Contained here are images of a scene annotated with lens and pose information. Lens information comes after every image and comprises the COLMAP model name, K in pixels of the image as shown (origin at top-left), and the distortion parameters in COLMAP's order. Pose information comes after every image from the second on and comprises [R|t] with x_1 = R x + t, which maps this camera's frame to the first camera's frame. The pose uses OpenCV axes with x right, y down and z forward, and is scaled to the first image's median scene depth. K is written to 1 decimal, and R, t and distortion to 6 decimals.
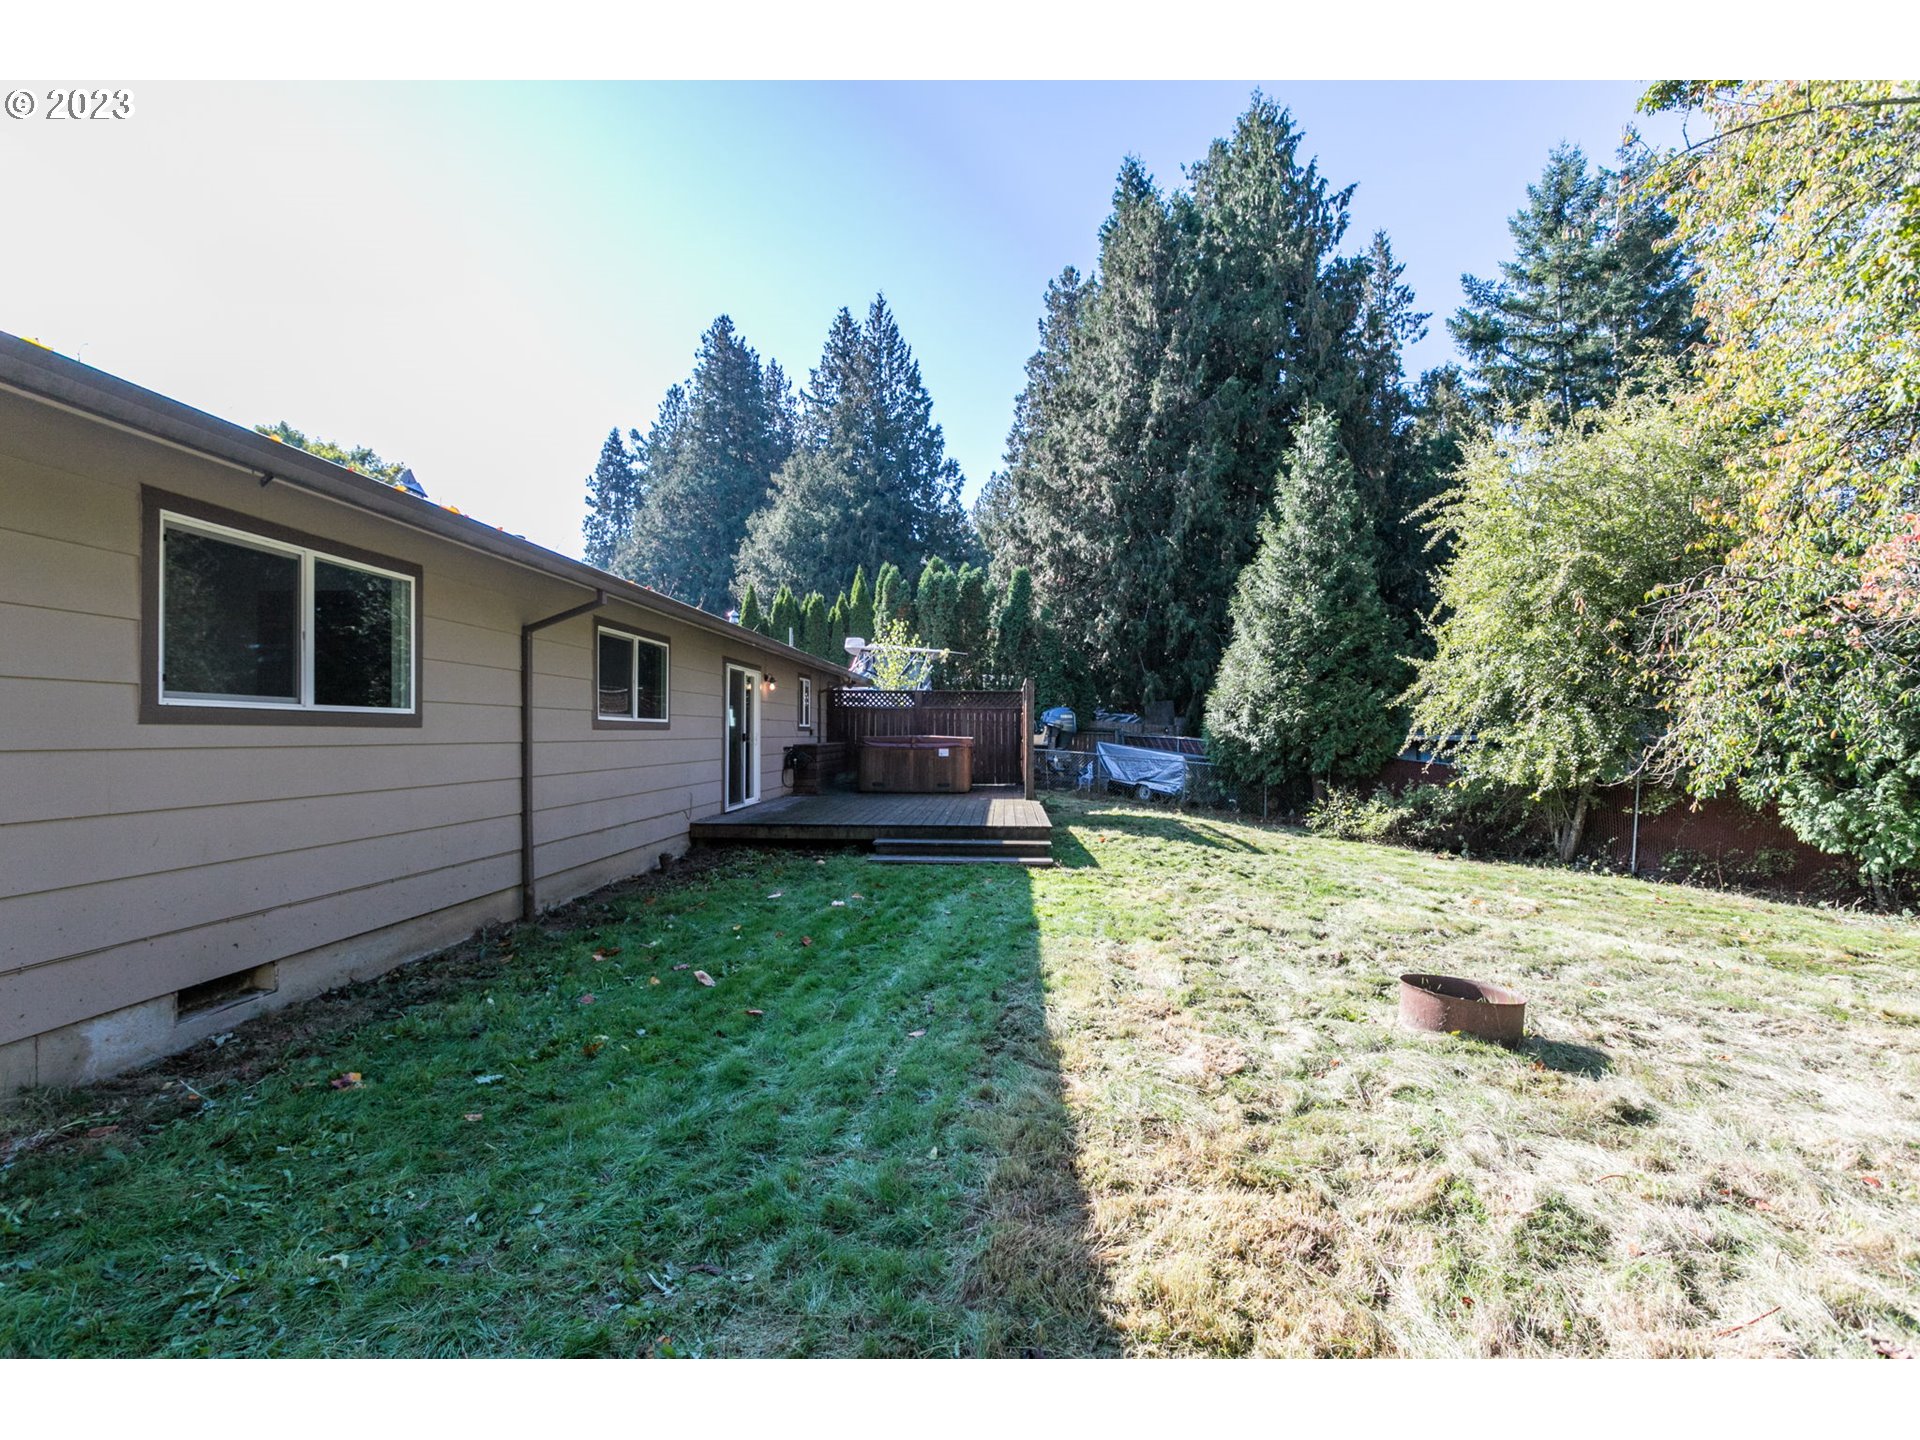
lens RADIAL K [[886.7, 0, 962.0], [0, 886.7, 725.8], [0, 0, 1]] dist [0.004471, 0.000608]
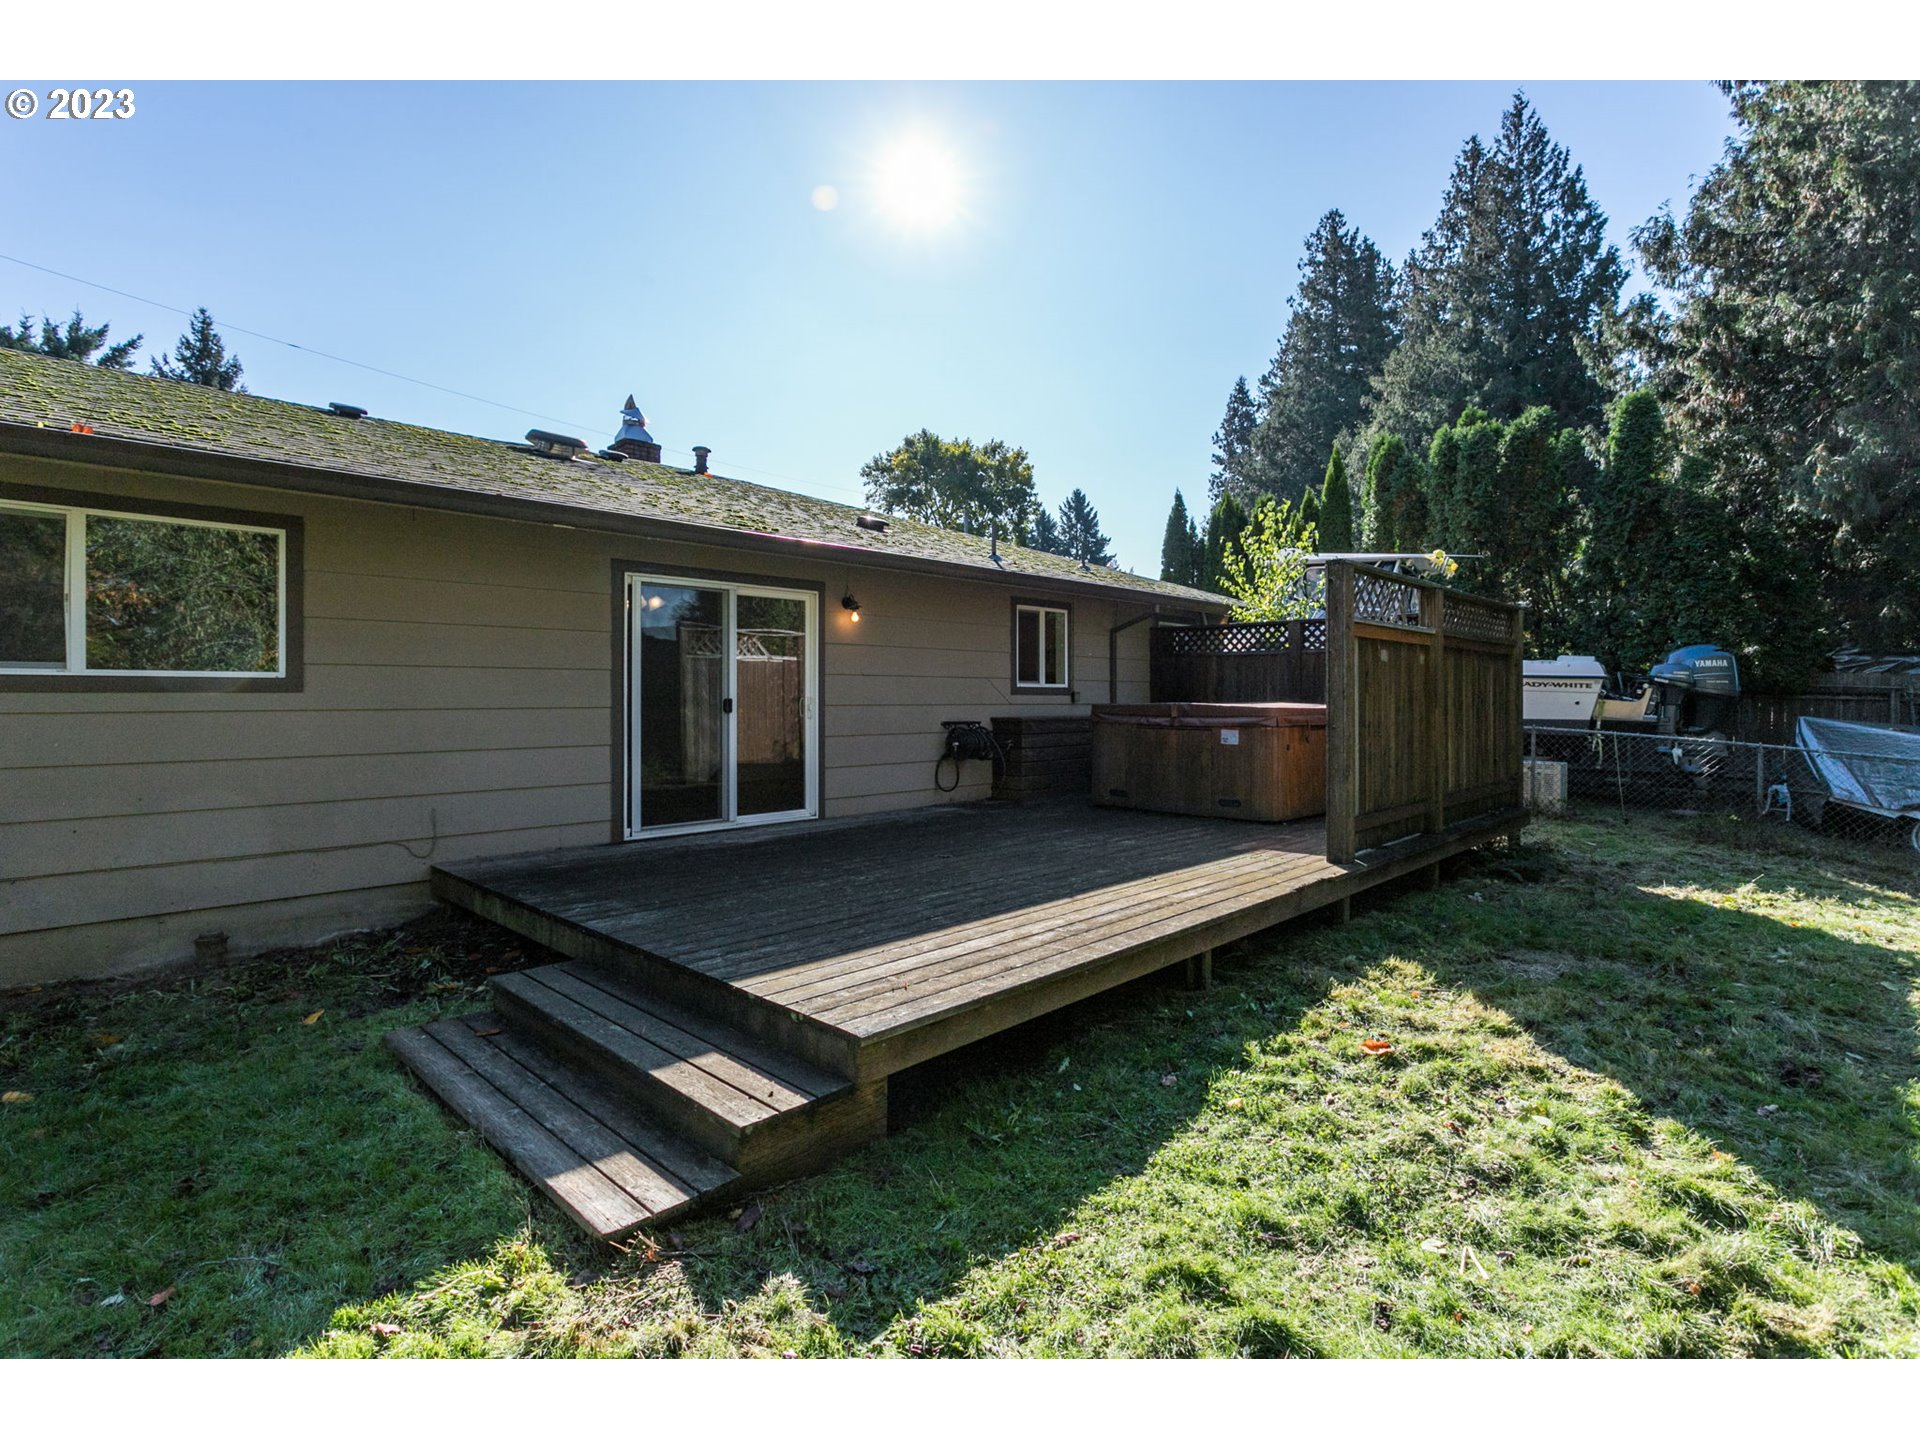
lens RADIAL K [[922.4, 0, 973.2], [0, 922.4, 686.9], [0, 0, 1]] dist [0.006078, 0.001014]
pose [[0.765162, -0.009555, -0.643767, 0.050451], [0.006427, 0.999953, -0.007203, 0.001186], [0.643805, 0.001374, 0.765188, 0.132117]]
